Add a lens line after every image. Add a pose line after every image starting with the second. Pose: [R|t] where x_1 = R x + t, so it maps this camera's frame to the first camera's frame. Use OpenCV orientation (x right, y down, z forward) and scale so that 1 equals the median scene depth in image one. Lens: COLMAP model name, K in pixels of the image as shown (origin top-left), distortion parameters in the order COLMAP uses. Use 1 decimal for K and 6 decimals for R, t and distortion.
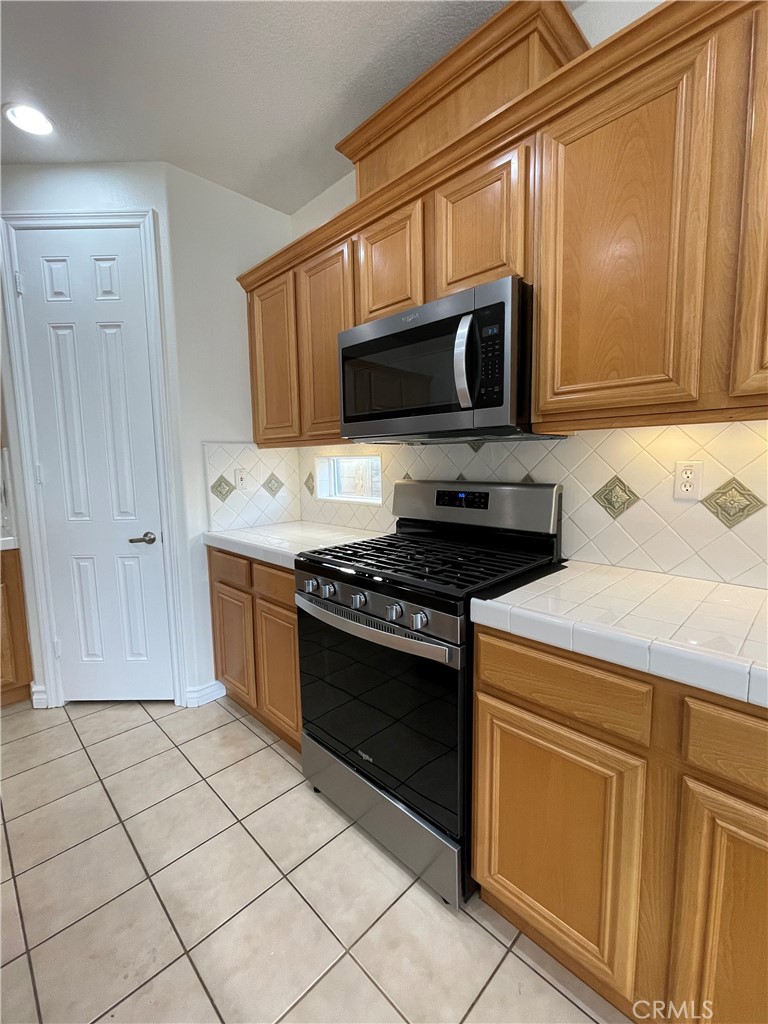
lens RADIAL K [[444.7, 0, 381.0], [0, 444.7, 507.2], [0, 0, 1]] dist [-0.000022, -0.000152]
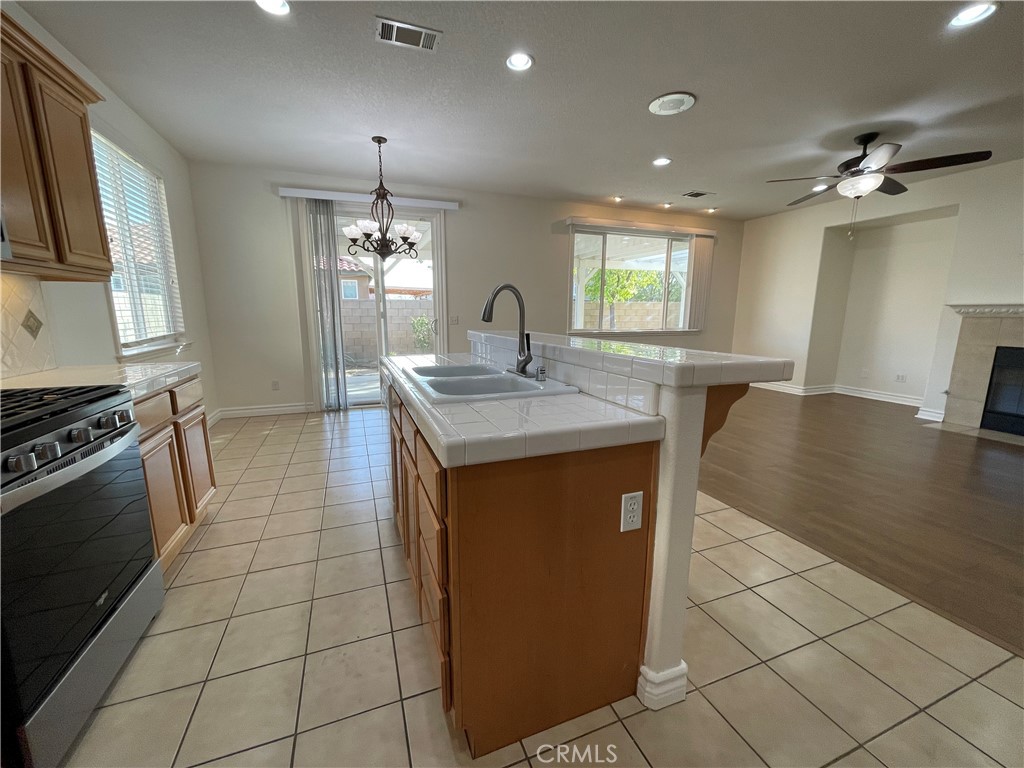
lens RADIAL K [[411.7, 0, 507.9], [0, 411.7, 387.8], [0, 0, 1]] dist [-0.001063, -0.000175]
pose [[-0.916025, -0.057616, 0.396961, -1.017043], [0.057974, 0.960223, 0.273151, -0.064199], [-0.396909, 0.273226, -0.876248, 1.140335]]
